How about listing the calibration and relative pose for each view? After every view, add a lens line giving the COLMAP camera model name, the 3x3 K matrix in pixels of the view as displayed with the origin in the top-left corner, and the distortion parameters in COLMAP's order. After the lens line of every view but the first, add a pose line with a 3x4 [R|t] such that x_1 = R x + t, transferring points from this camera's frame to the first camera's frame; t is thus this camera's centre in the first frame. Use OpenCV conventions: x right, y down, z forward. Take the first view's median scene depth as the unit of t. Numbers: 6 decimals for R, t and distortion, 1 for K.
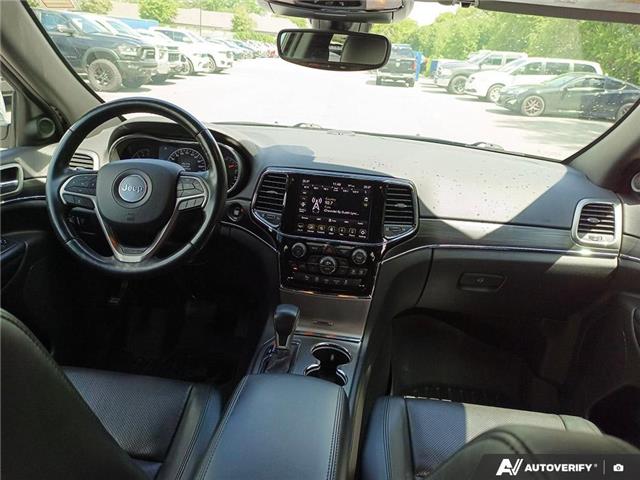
lens RADIAL K [[506.1, 0, 322.8], [0, 506.1, 239.9], [0, 0, 1]] dist [0.046112, -0.041058]
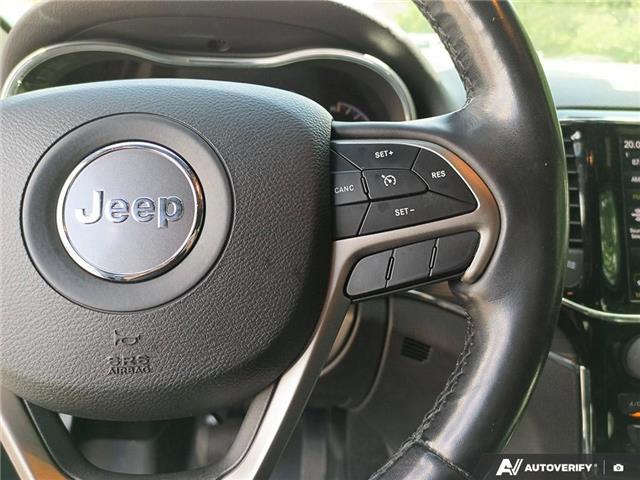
lens RADIAL K [[506.1, 0, 322.8], [0, 506.1, 239.9], [0, 0, 1]] dist [0.046112, -0.041058]
pose [[0.988074, -0.079116, 0.132096, -0.322568], [0.077595, 0.996846, 0.016634, -0.087151], [-0.132996, -0.006186, 0.991097, 0.783629]]
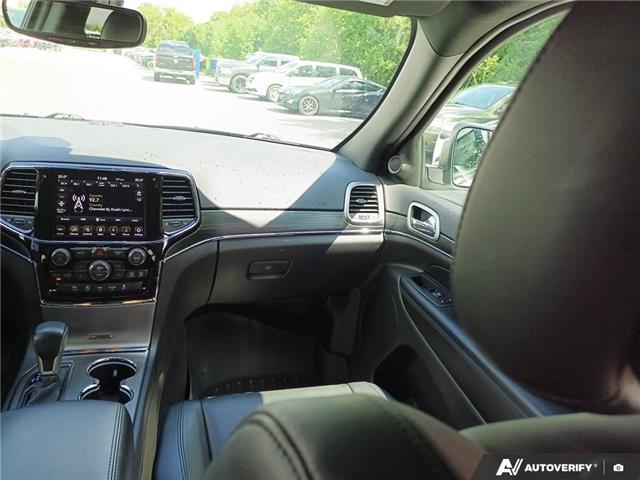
lens RADIAL K [[506.1, 0, 322.8], [0, 506.1, 239.9], [0, 0, 1]] dist [0.046112, -0.041058]
pose [[0.918958, -0.093300, 0.383158, 0.014041], [0.092392, 0.995505, 0.020819, 0.006398], [-0.383379, 0.016268, 0.923448, 0.014207]]
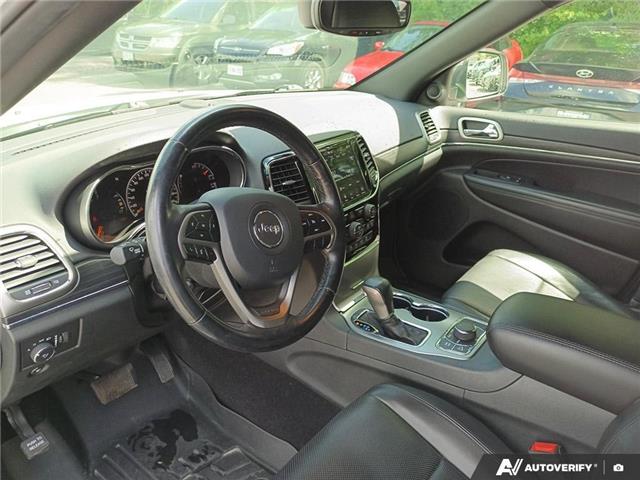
lens RADIAL K [[506.1, 0, 322.8], [0, 506.1, 239.9], [0, 0, 1]] dist [0.046112, -0.041058]
pose [[0.527219, -0.404141, 0.747469, -0.897785], [0.299815, 0.911555, 0.281387, -0.271900], [-0.795079, 0.075750, 0.601757, 0.475237]]
